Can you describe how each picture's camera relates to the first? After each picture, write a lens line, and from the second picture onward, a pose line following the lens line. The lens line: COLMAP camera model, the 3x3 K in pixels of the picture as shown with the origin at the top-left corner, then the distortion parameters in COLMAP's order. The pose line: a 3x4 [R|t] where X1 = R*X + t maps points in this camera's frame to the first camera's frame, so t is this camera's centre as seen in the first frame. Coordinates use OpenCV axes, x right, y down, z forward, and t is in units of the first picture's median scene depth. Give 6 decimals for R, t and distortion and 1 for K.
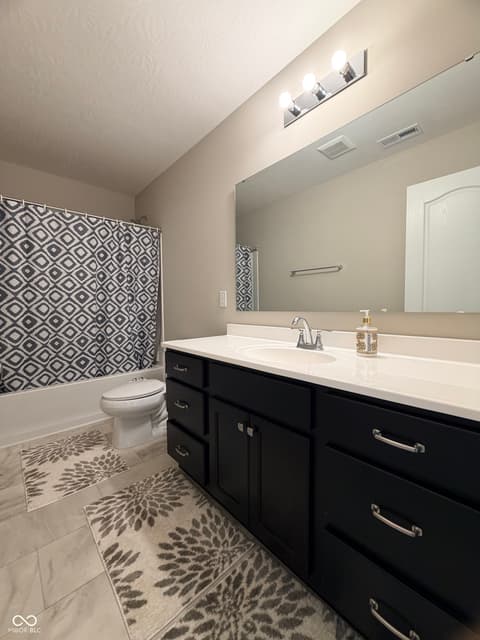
lens RADIAL K [[254.9, 0, 240.2], [0, 254.9, 320.0], [0, 0, 1]] dist [0.000429, 0.000092]
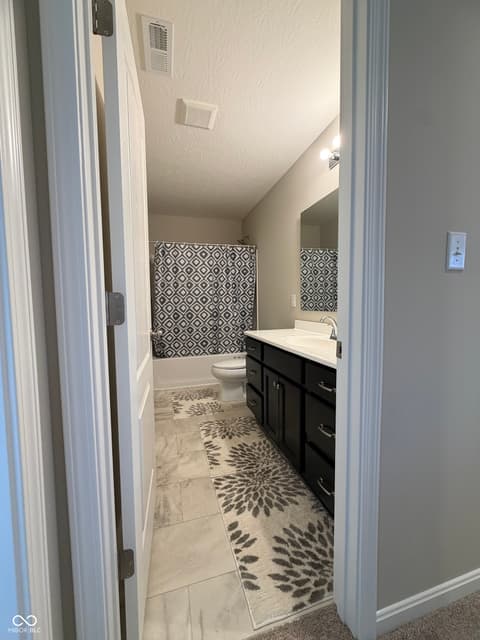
lens RADIAL K [[254.9, 0, 240.3], [0, 254.9, 321.7], [0, 0, 1]] dist [0.000429, 0.000092]
pose [[0.895824, 0.026079, -0.443644, 0.277760], [-0.014232, 0.999448, 0.030014, -0.011700], [0.444182, -0.020573, 0.895701, -0.292346]]
